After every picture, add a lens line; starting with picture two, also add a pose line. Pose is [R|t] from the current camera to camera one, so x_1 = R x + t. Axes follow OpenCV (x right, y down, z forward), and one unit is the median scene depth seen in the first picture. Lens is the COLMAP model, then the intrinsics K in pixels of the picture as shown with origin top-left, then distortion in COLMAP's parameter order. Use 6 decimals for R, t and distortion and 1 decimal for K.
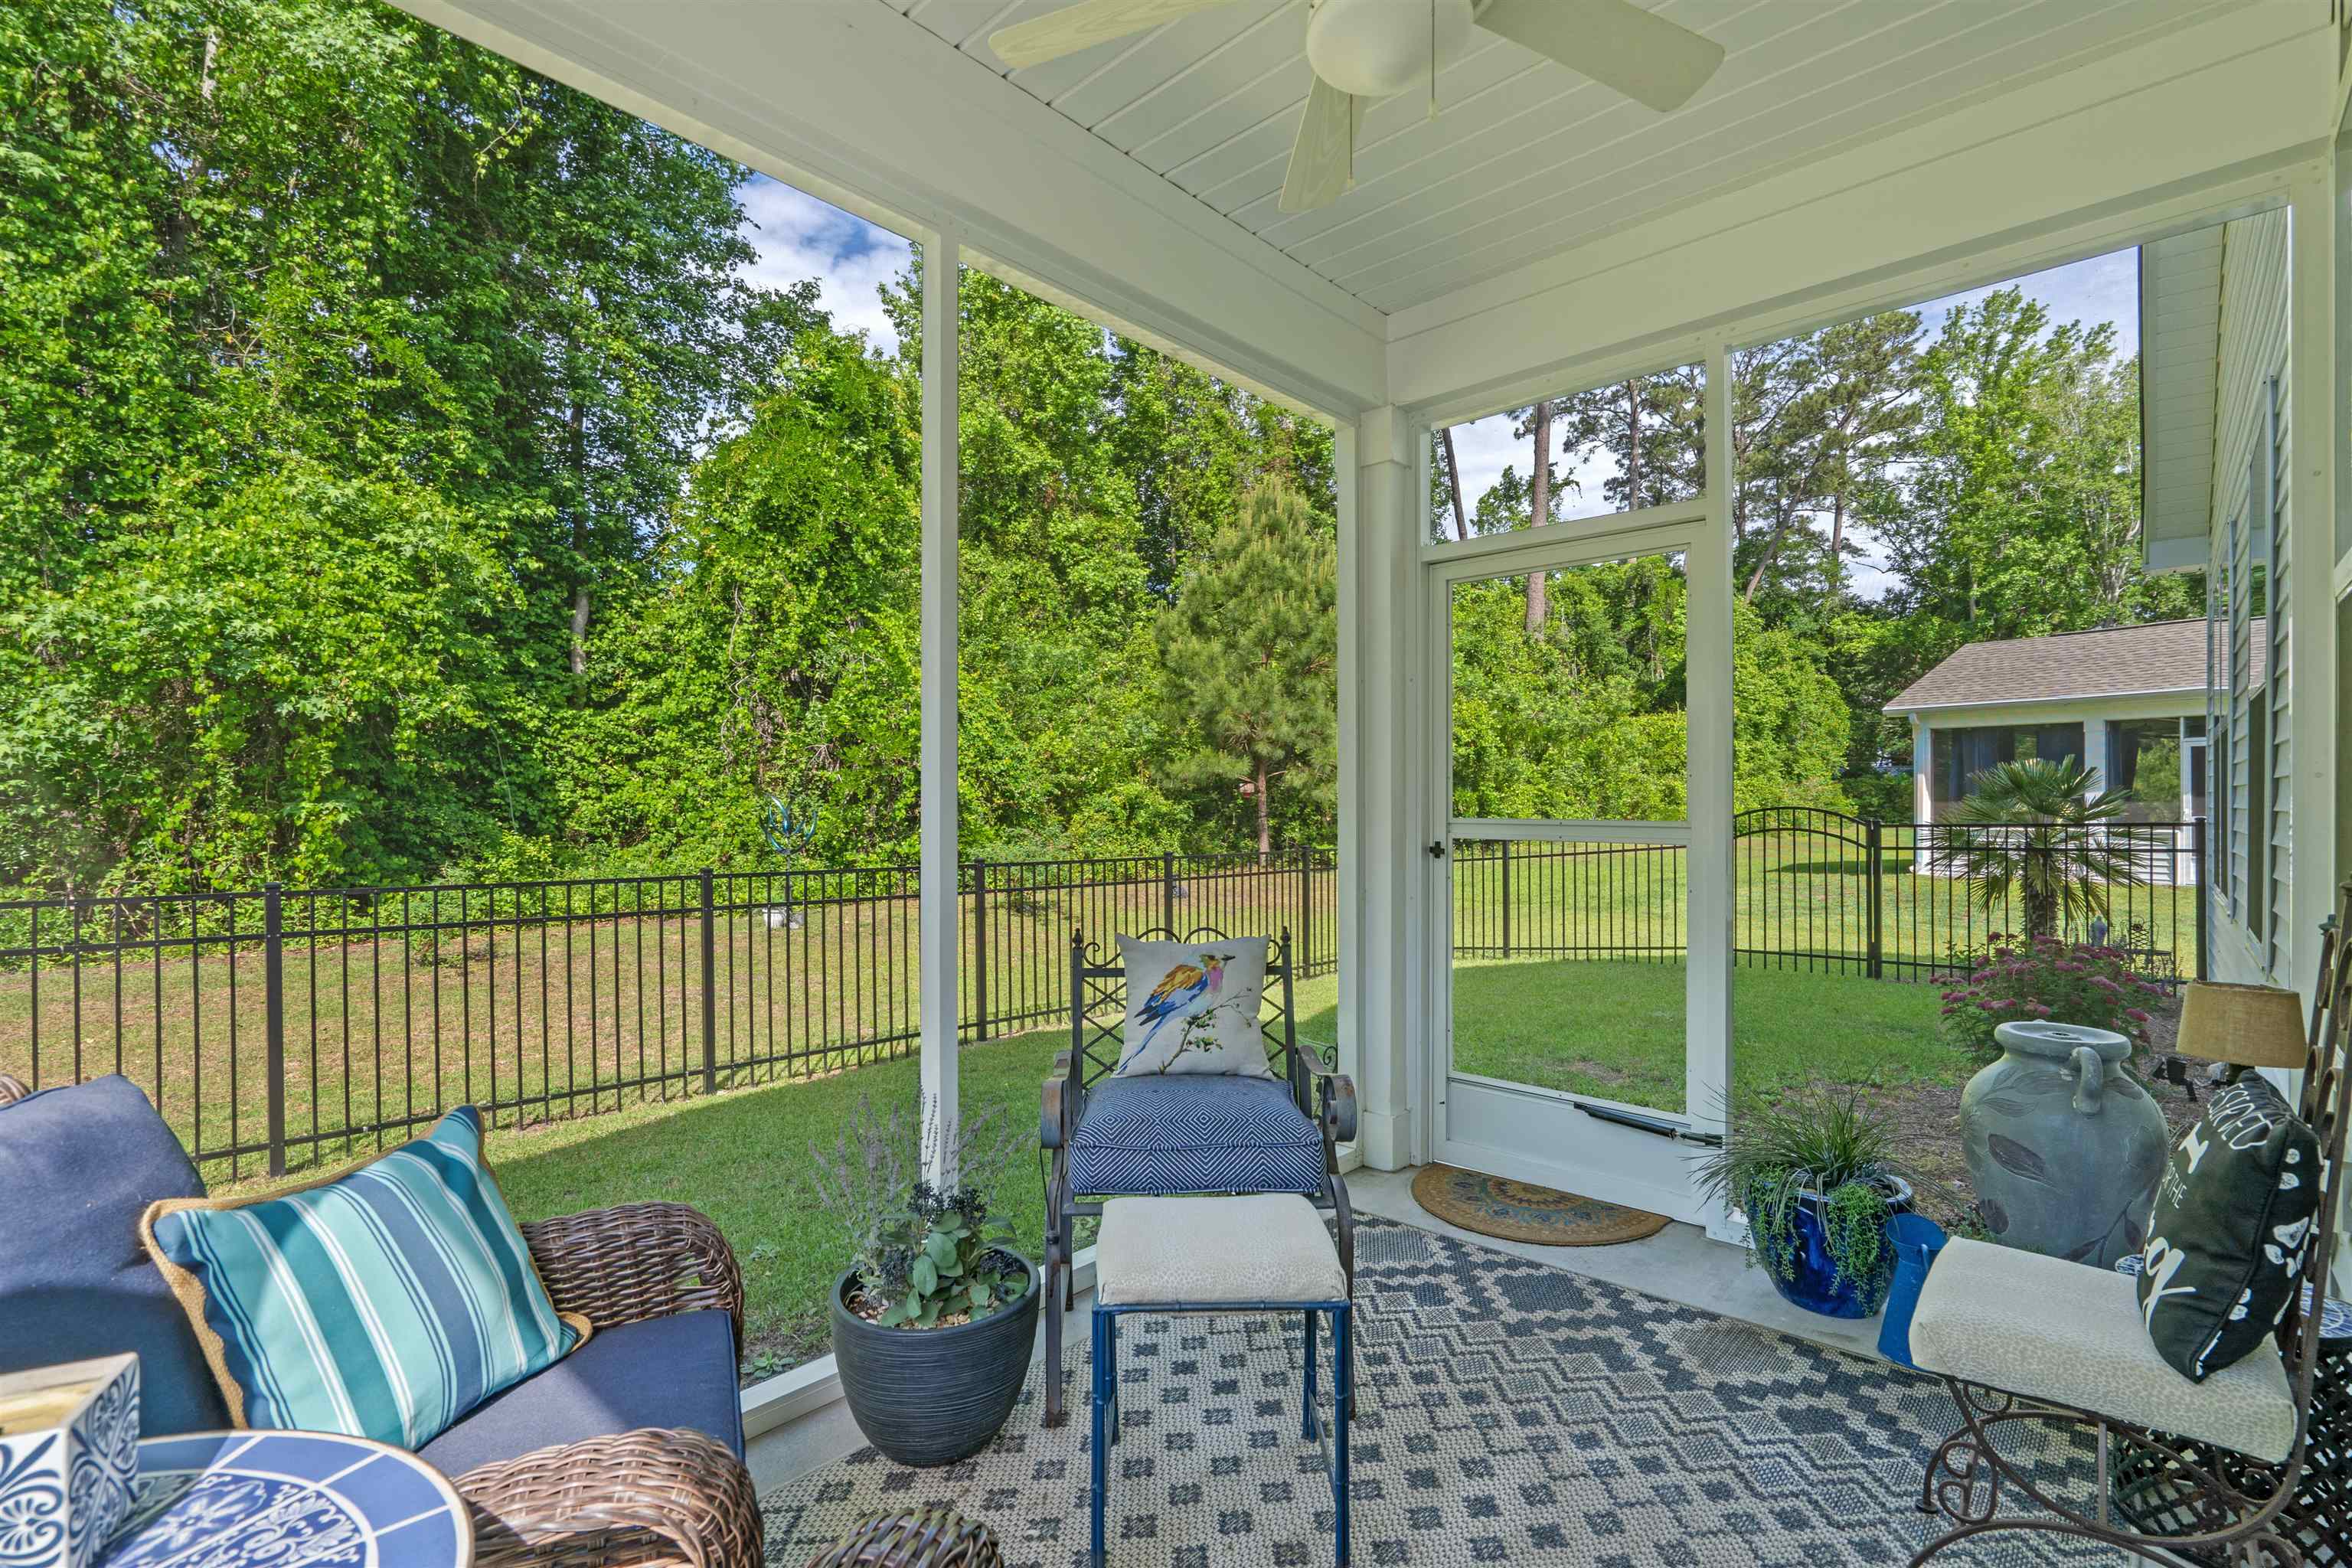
lens RADIAL K [[1079.5, 0, 1162.8], [0, 1079.5, 813.9], [0, 0, 1]] dist [-0.003603, -0.000450]
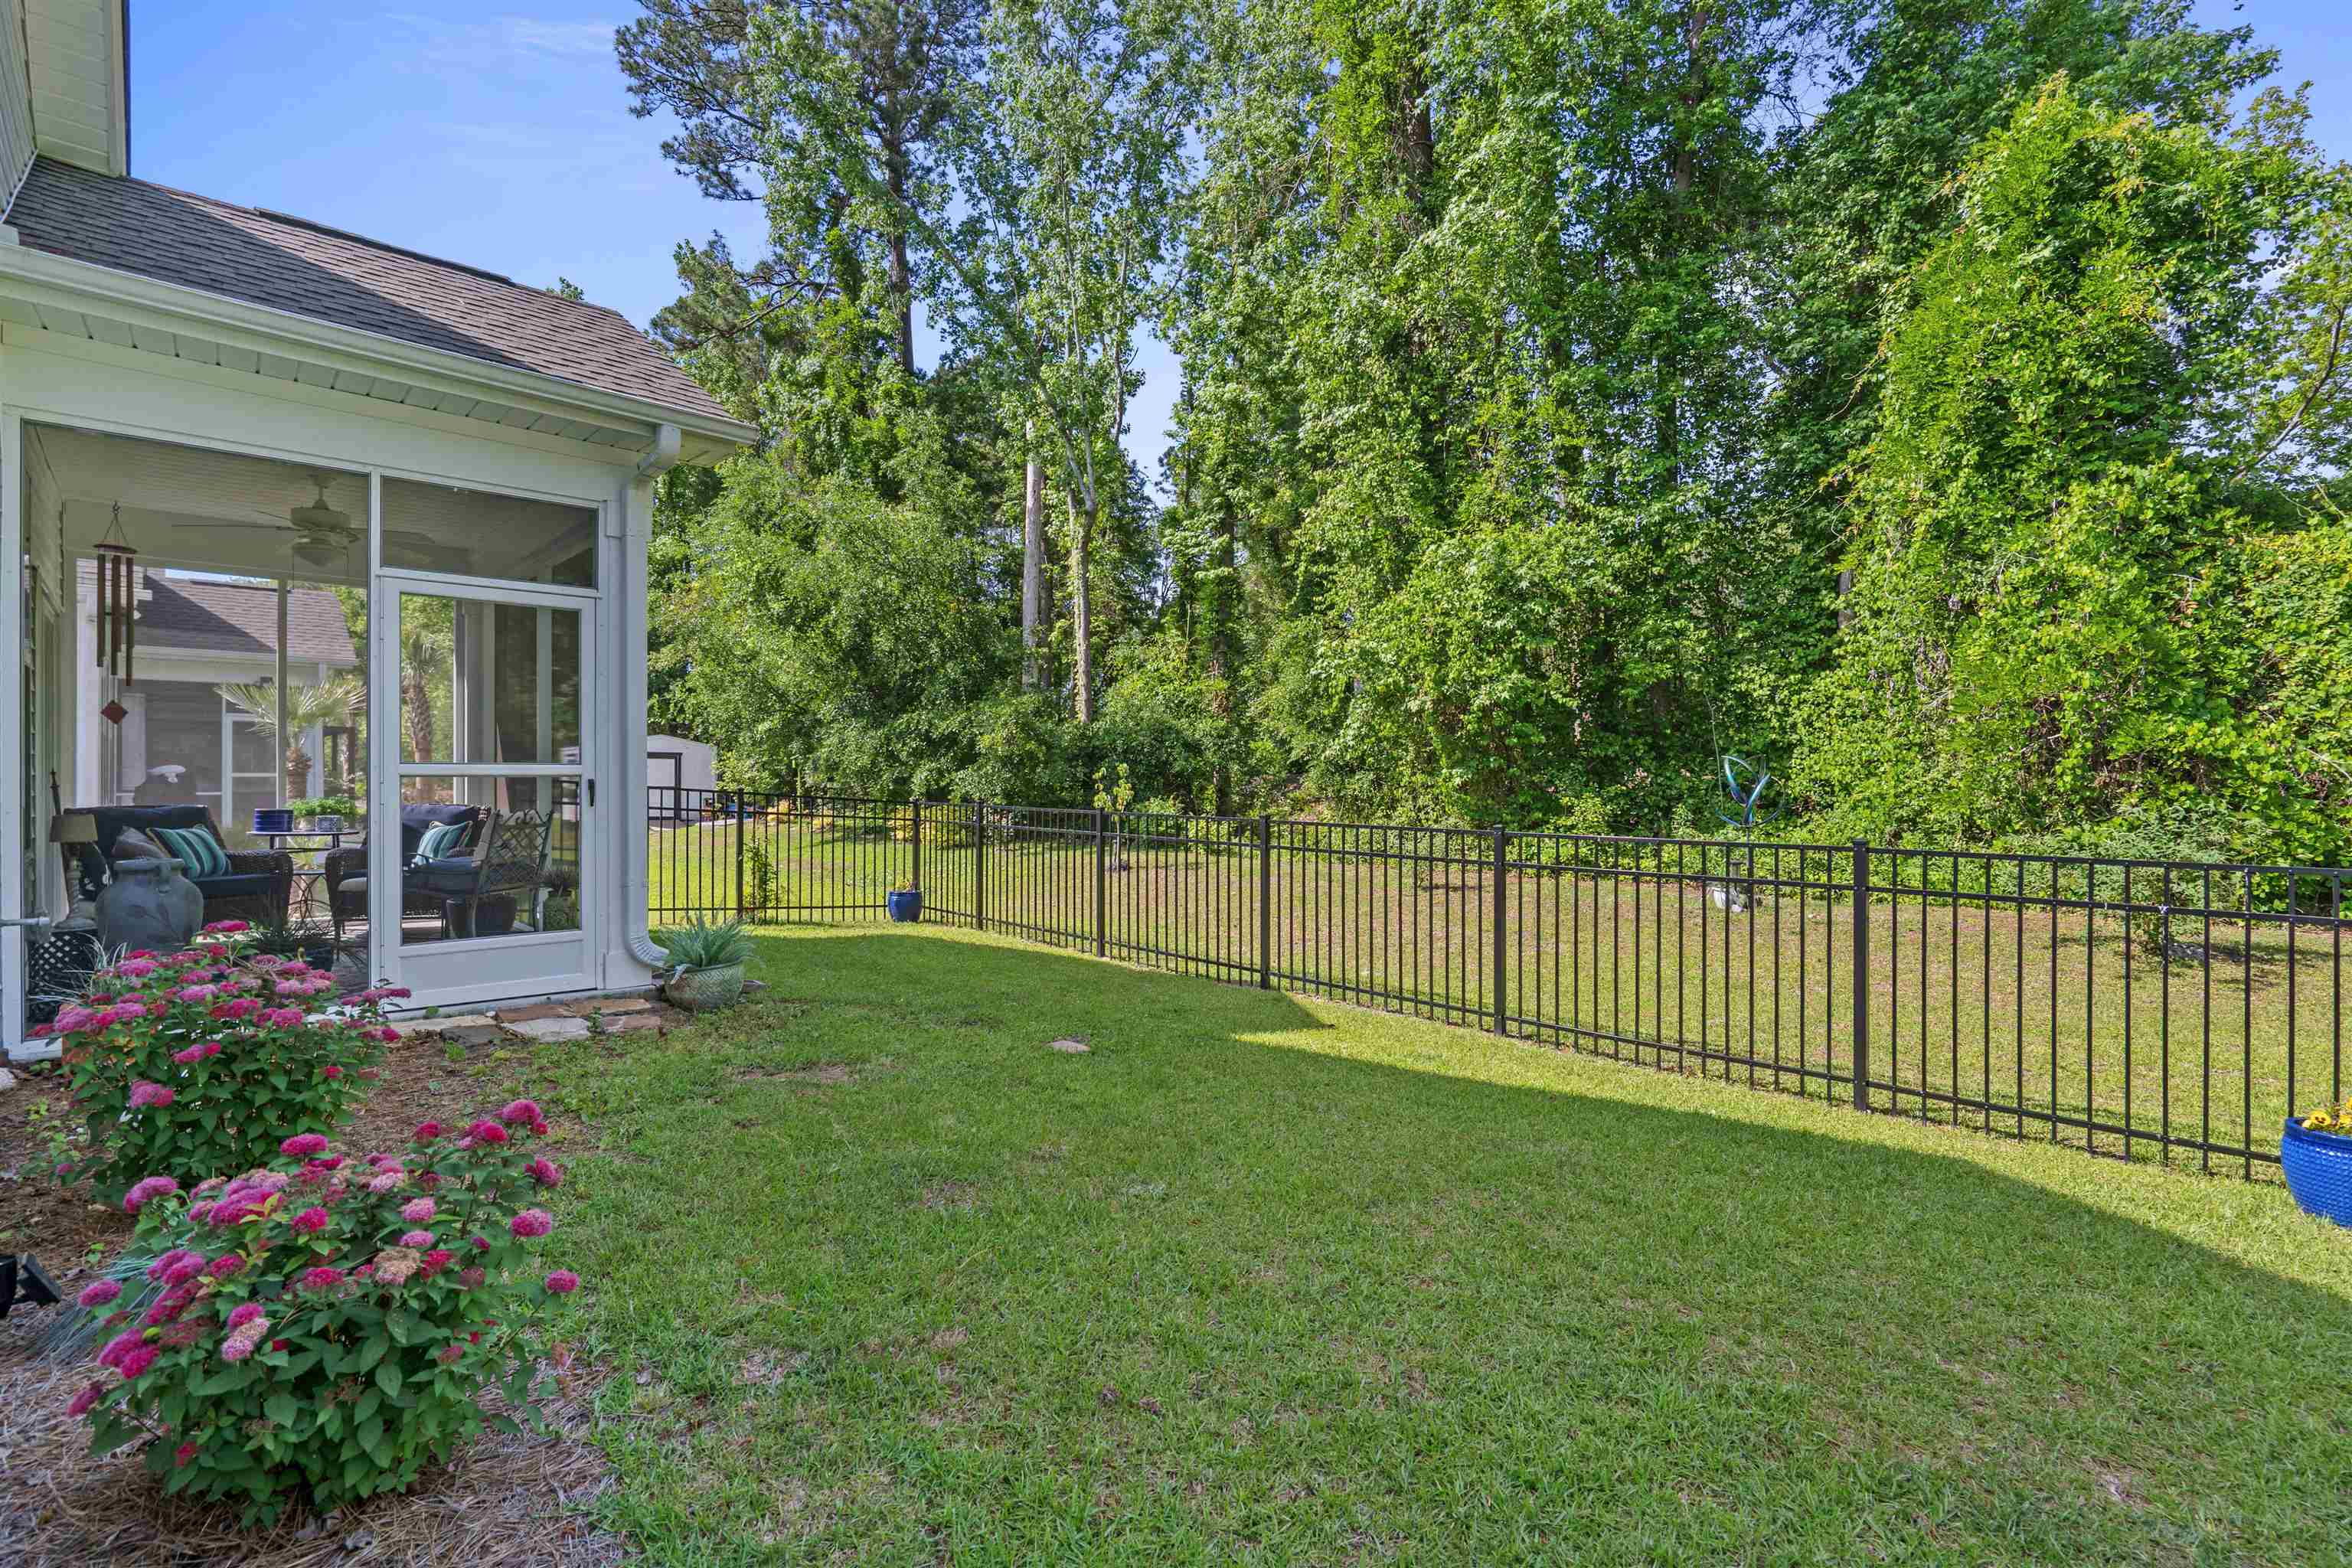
lens RADIAL K [[1006.8, 0, 1176.0], [0, 1006.8, 784.0], [0, 0, 1]] dist [-0.000900, 0.000076]
pose [[-0.041718, 0.004753, -0.999118, 0.415855], [-0.004131, 0.999979, 0.004929, 0.002241], [0.999121, 0.004333, -0.041697, 0.478417]]
